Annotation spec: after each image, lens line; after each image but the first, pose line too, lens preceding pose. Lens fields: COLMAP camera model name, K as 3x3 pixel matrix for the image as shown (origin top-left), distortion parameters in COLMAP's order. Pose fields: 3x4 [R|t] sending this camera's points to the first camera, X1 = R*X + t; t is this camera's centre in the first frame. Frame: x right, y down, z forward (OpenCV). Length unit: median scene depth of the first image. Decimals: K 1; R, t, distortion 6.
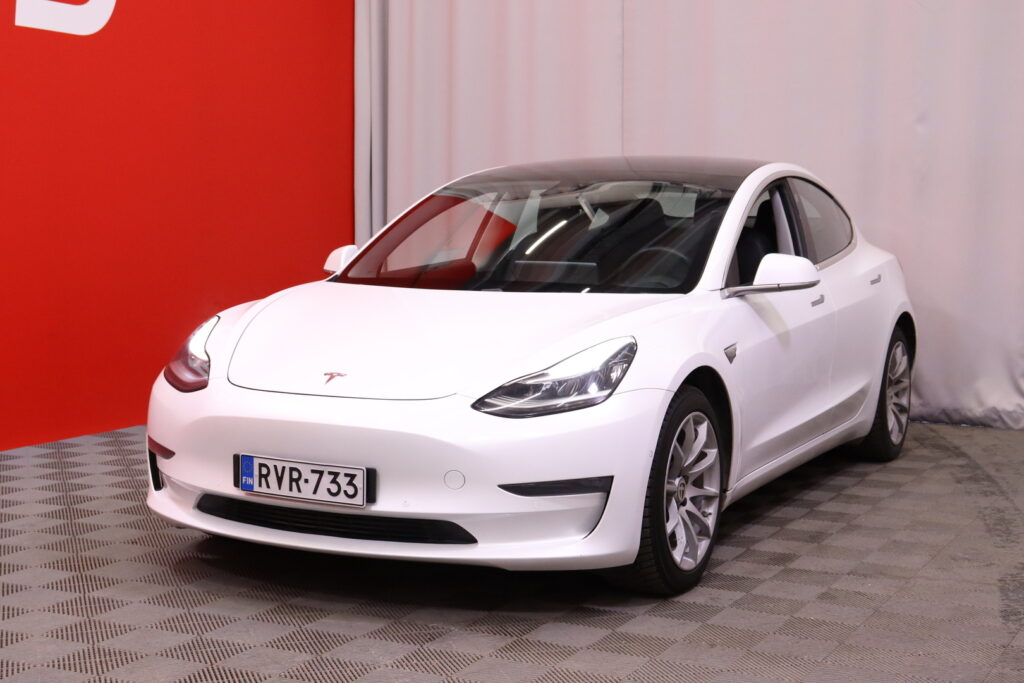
lens RADIAL K [[1637.8, 0, 510.1], [0, 1637.8, 342.5], [0, 0, 1]] dist [-0.174737, 0.000000]
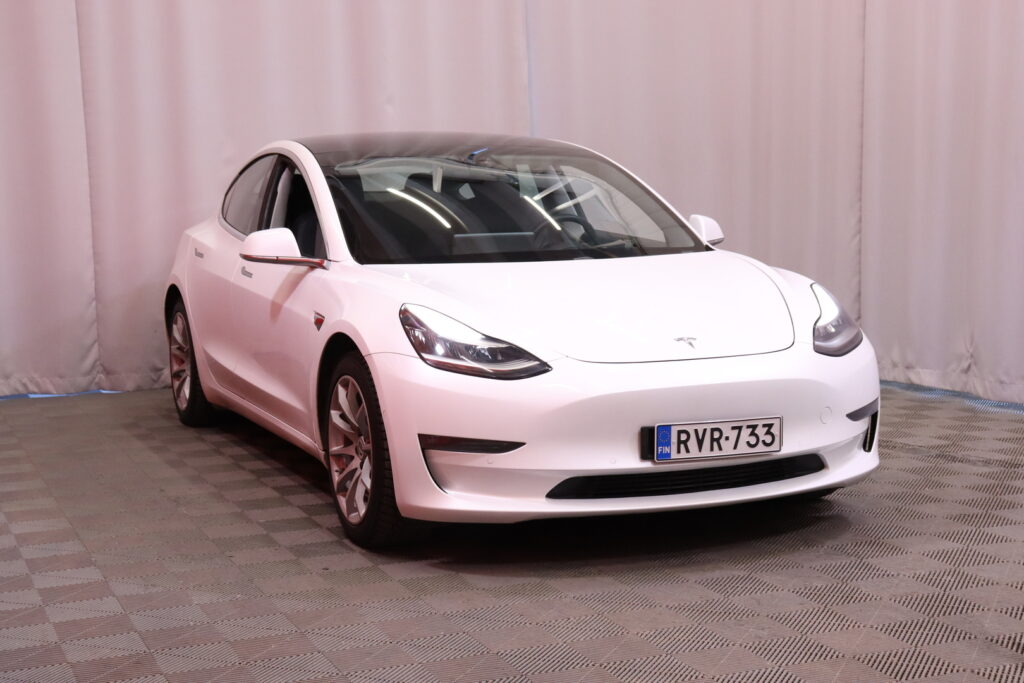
lens RADIAL K [[1603.4, 0, 507.9], [0, 1603.4, 348.7], [0, 0, 1]] dist [0.100723, 0.000000]
pose [[0.636422, -0.100849, 0.764720, -1.004487], [0.085365, 0.994535, 0.060113, -0.047708], [-0.766603, 0.027024, 0.641553, 0.437140]]
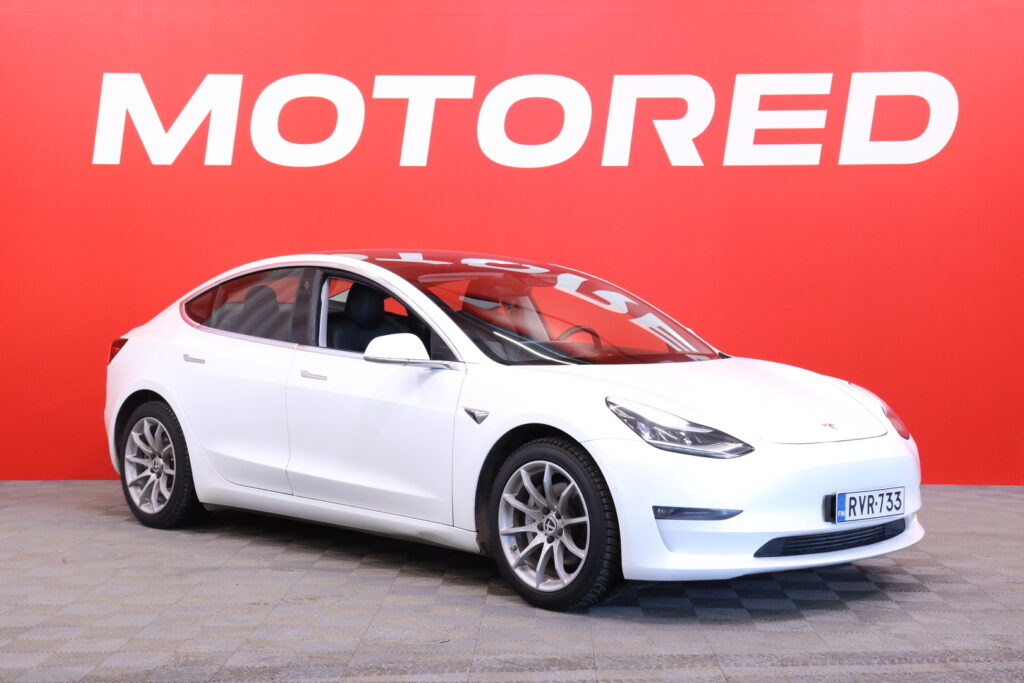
lens RADIAL K [[1603.4, 0, 512.7], [0, 1603.4, 348.1], [0, 0, 1]] dist [0.100723, 0.000000]
pose [[0.331583, -0.037553, 0.942678, -1.439174], [0.078181, 0.996864, 0.012212, -0.078721], [-0.940181, 0.069650, 0.333479, 0.831052]]
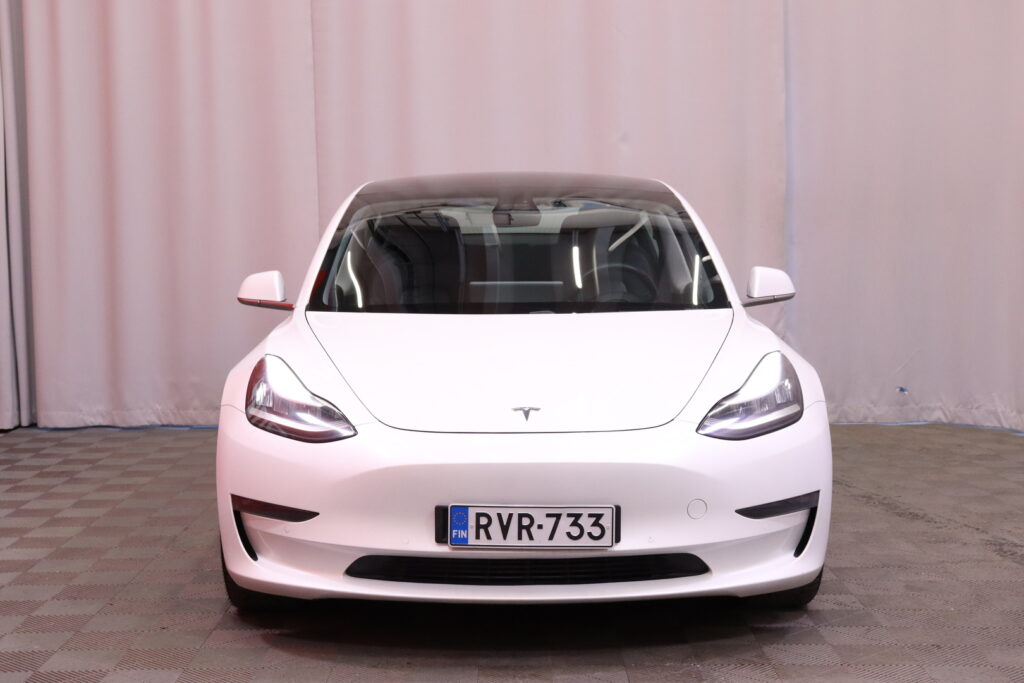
lens RADIAL K [[1603.4, 0, 506.6], [0, 1603.4, 335.1], [0, 0, 1]] dist [0.100723, 0.000000]
pose [[0.888125, -0.046621, 0.457231, -0.549610], [0.051160, 0.998687, 0.002458, -0.026250], [-0.456746, 0.021209, 0.889345, 0.199771]]
